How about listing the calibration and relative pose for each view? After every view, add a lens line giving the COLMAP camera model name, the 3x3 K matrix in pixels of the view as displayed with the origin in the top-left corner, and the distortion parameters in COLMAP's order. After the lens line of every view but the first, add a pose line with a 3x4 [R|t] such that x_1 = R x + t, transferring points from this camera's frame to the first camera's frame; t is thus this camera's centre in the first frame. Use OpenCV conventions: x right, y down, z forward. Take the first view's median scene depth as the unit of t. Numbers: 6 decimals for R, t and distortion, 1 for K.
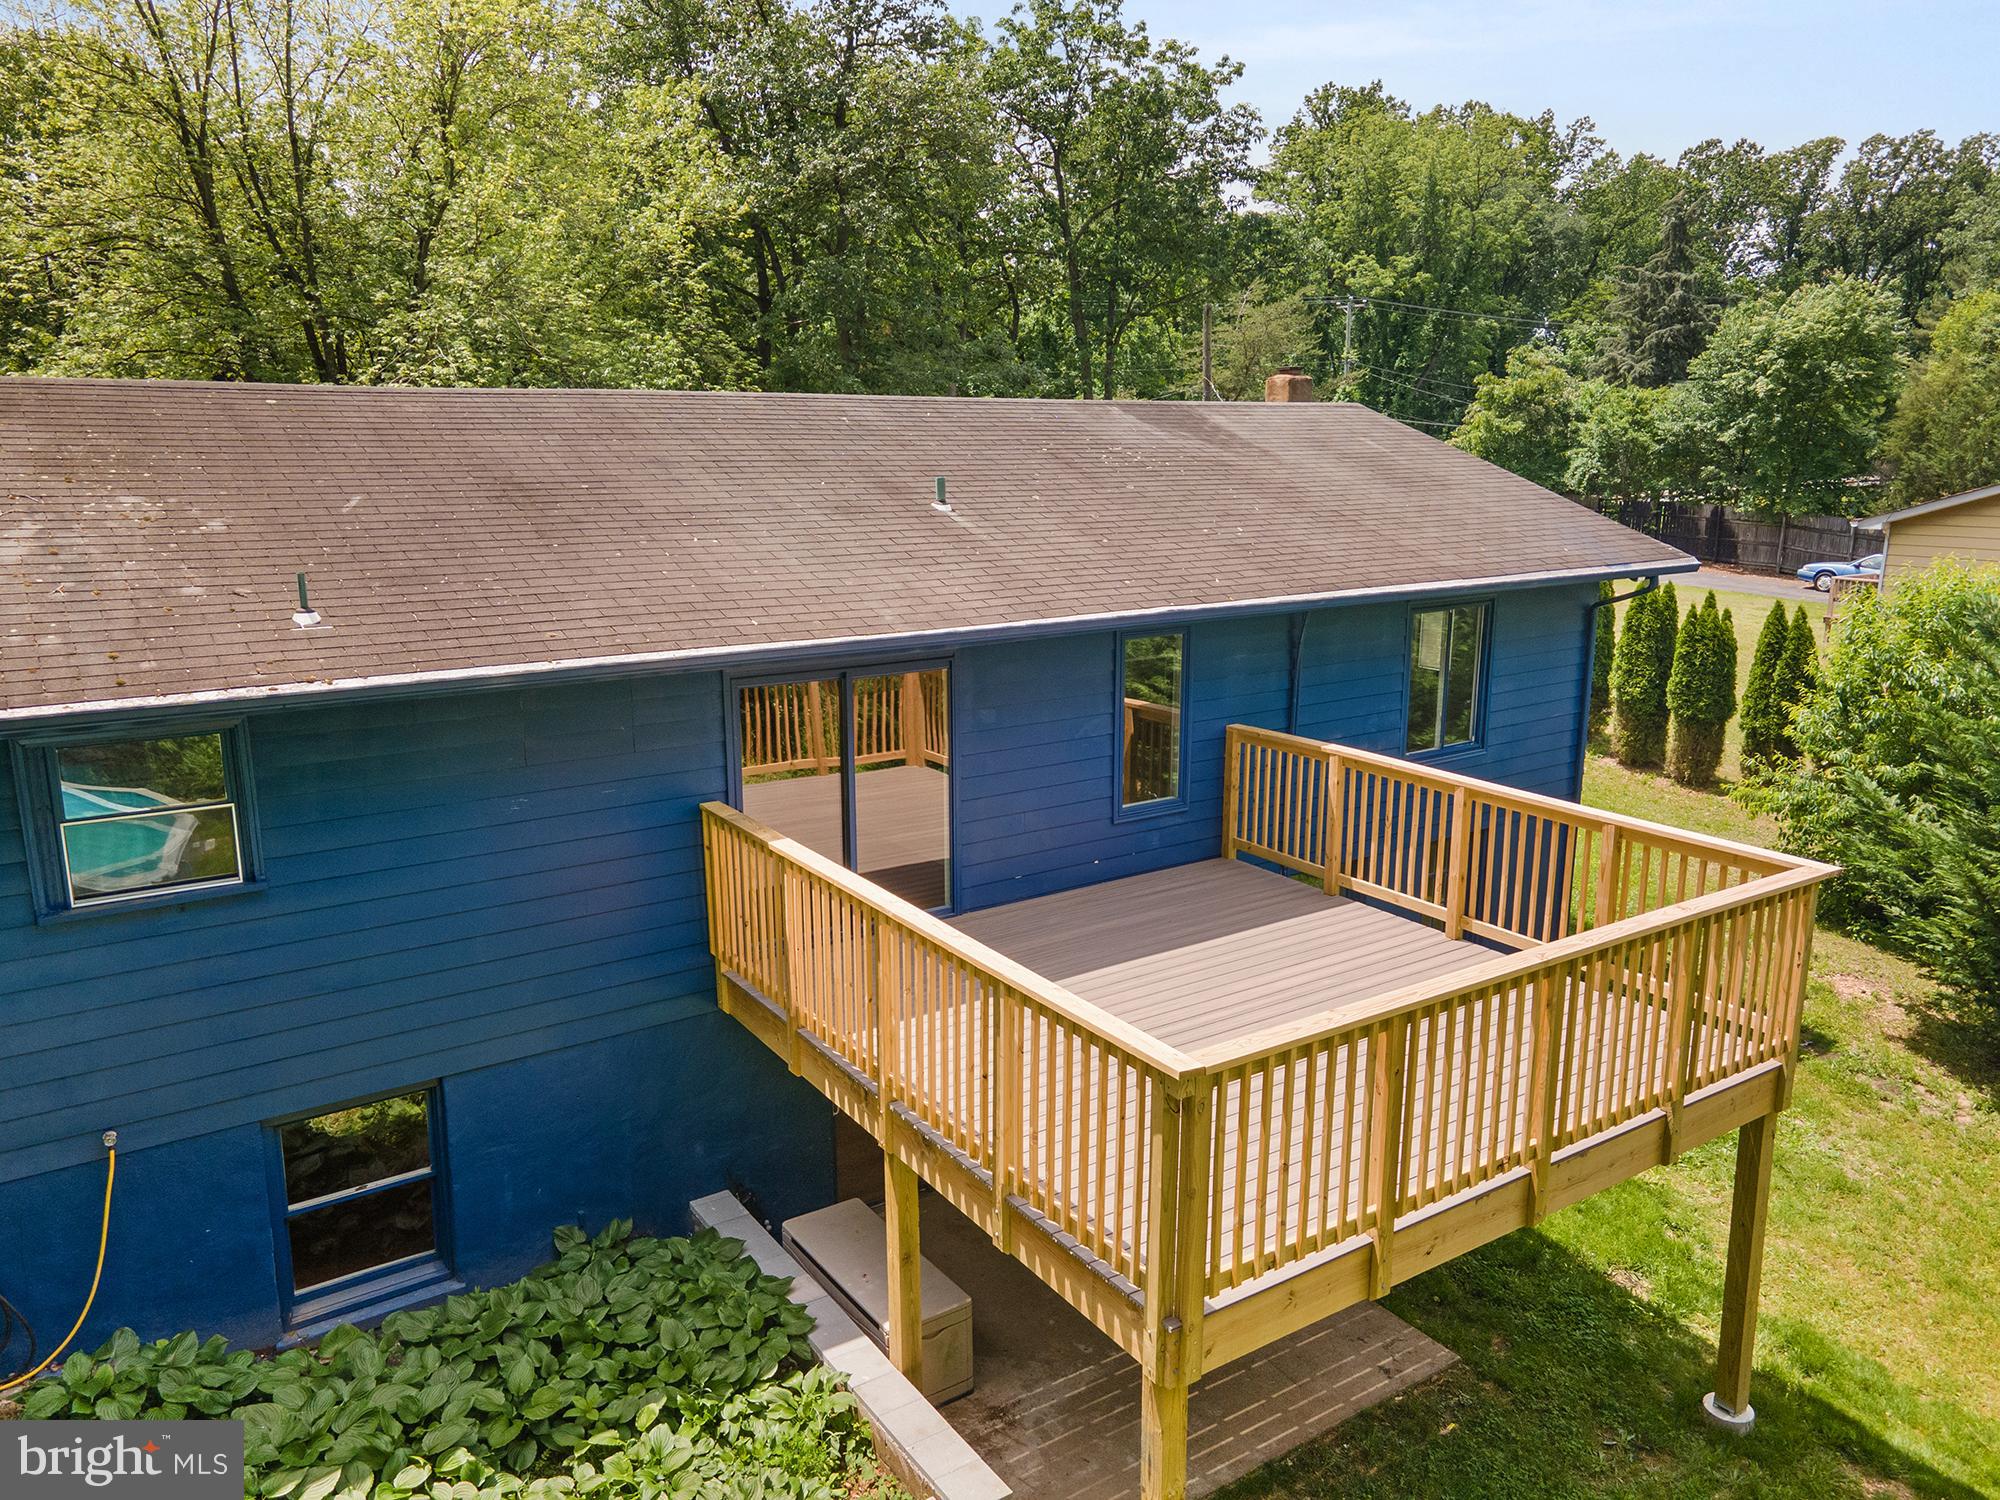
lens RADIAL K [[1451.1, 0, 1004.4], [0, 1451.1, 726.0], [0, 0, 1]] dist [0.026855, -0.001988]
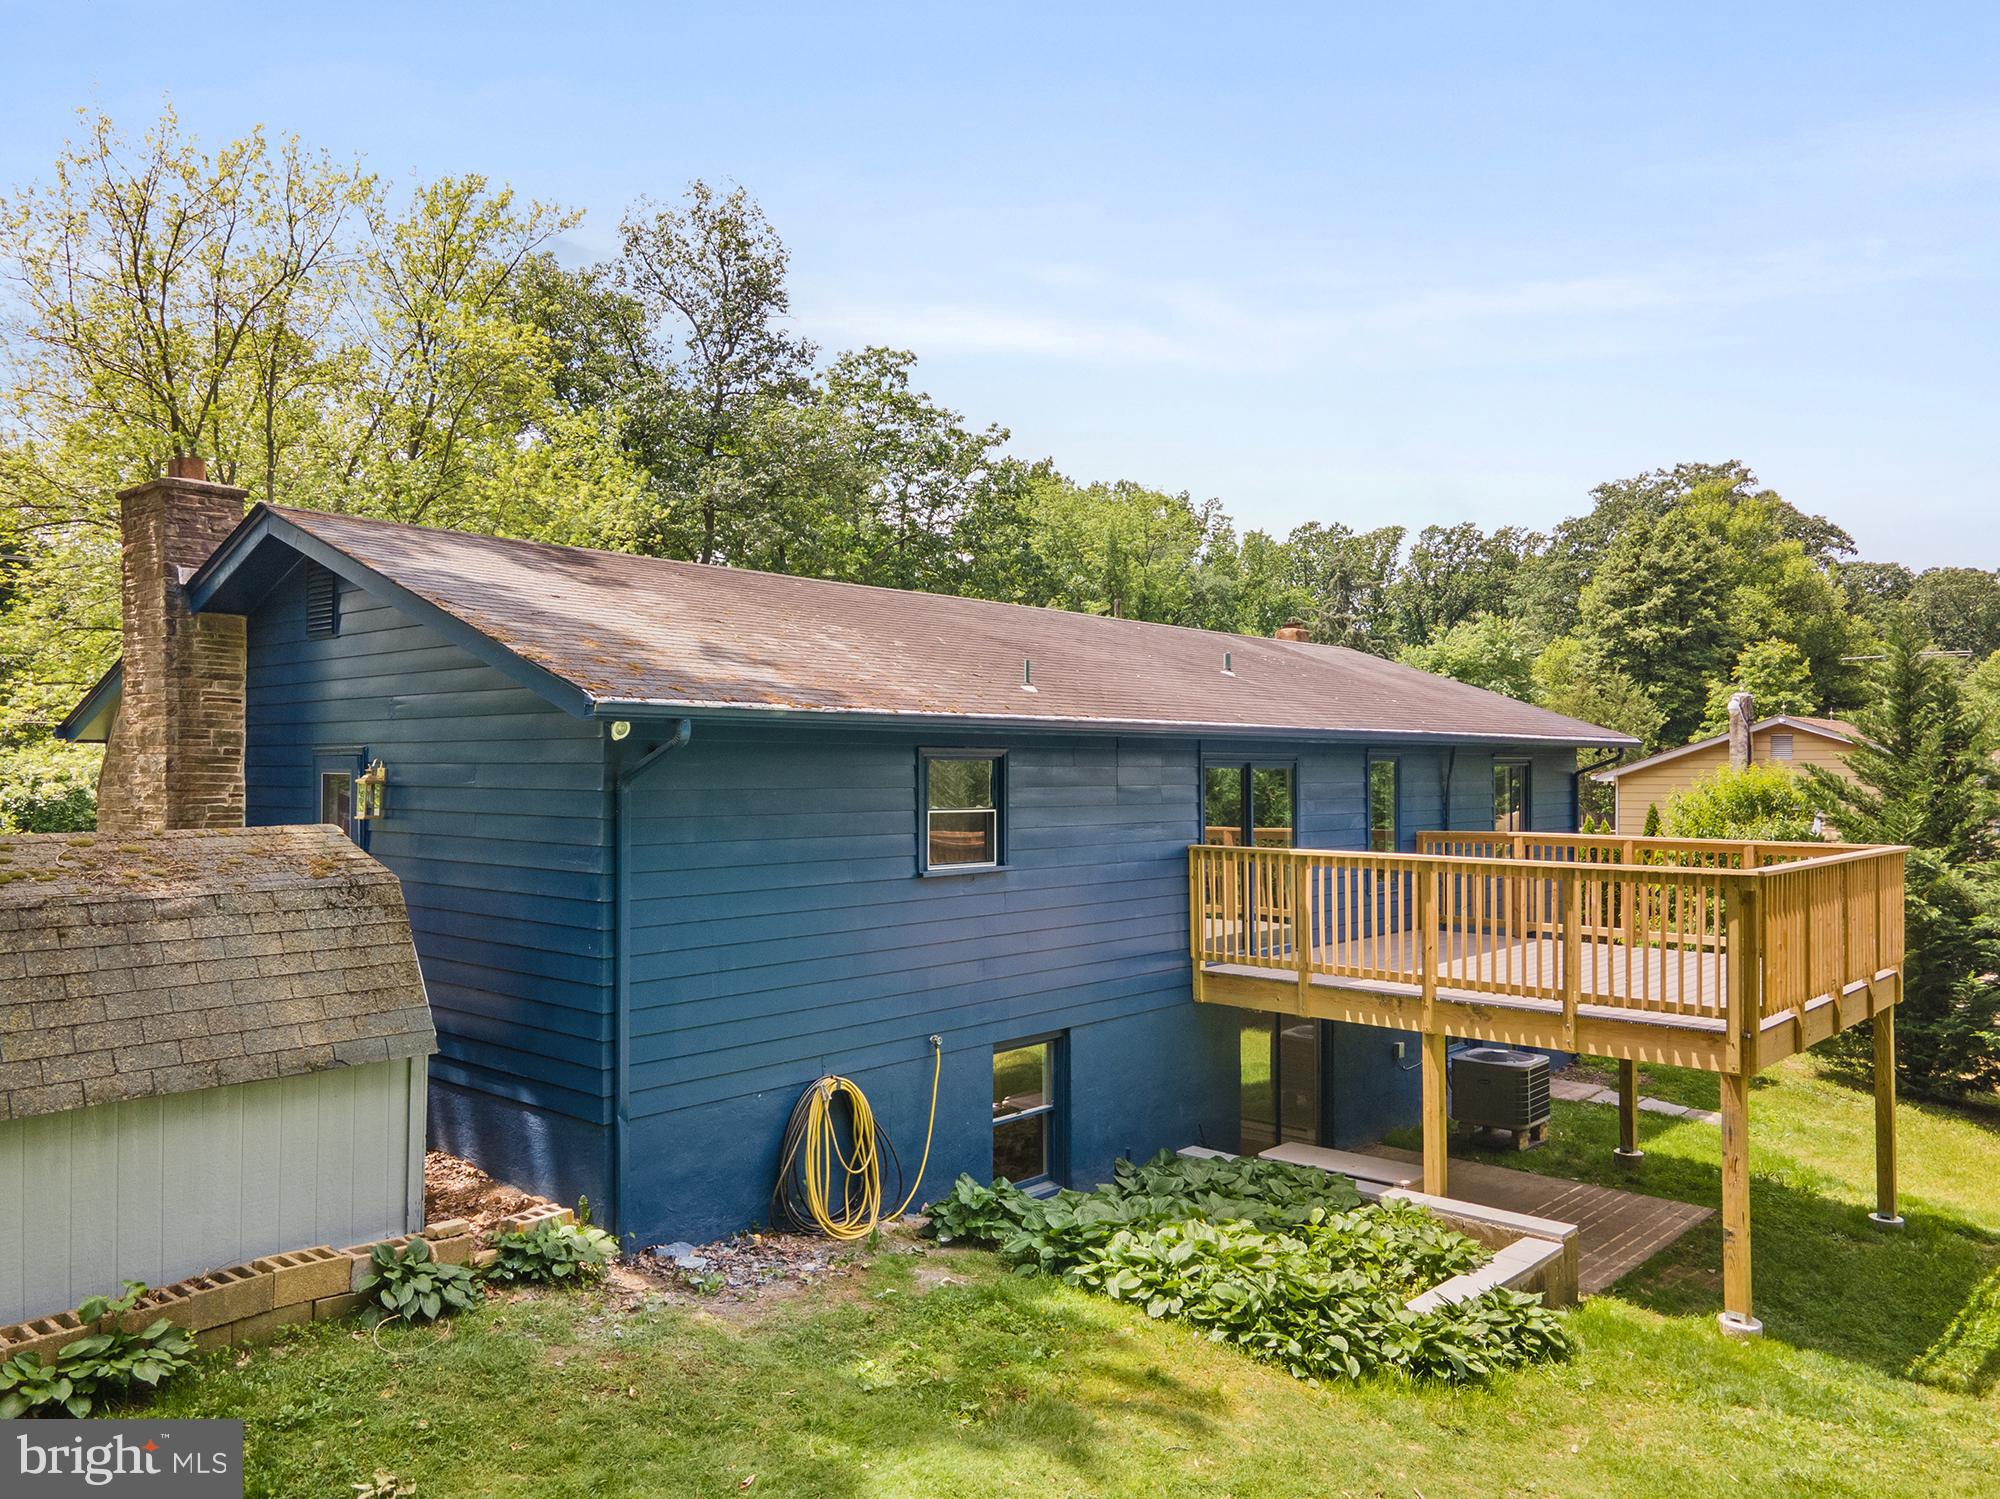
lens RADIAL K [[1450.4, 0, 1000.0], [0, 1450.4, 749.5], [0, 0, 1]] dist [0.039935, 0.002552]
pose [[0.969656, 0.006515, 0.244387, -0.113412], [0.046143, 0.976800, -0.209122, 0.038606], [-0.240079, 0.214053, 0.946860, -0.049608]]
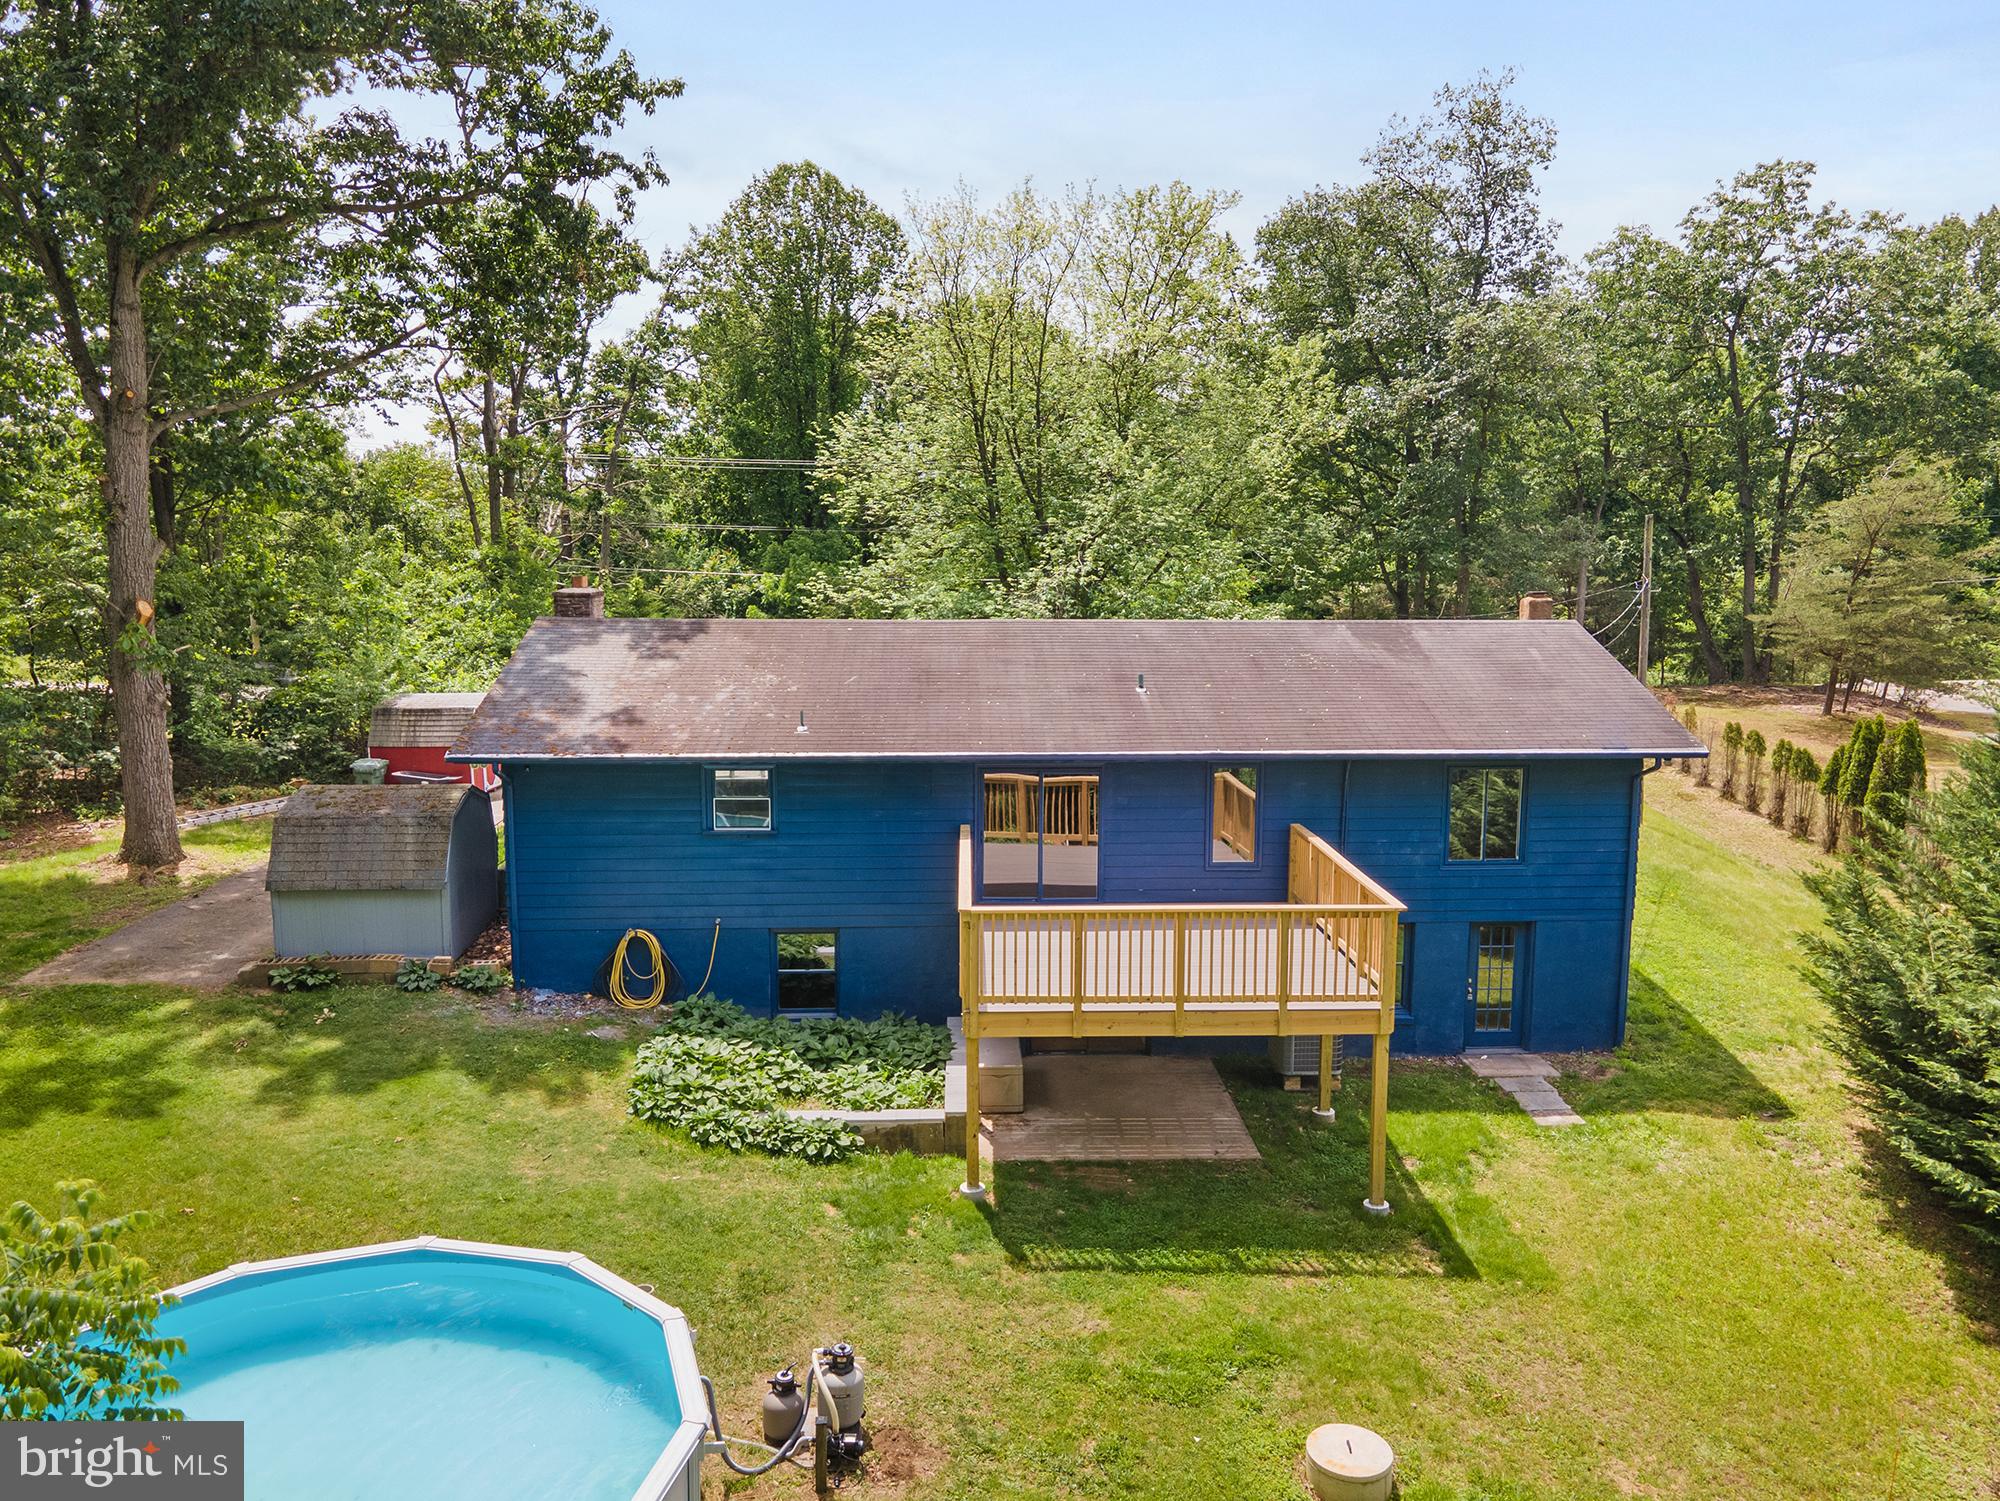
lens RADIAL K [[1450.4, 0, 1000.0], [0, 1450.4, 750.5], [0, 0, 1]] dist [0.039935, 0.002552]
pose [[0.846973, 0.070264, -0.526972, 0.148092], [-0.108154, 0.993272, -0.041391, 0.003962], [0.520519, 0.092051, 0.848874, -0.123205]]
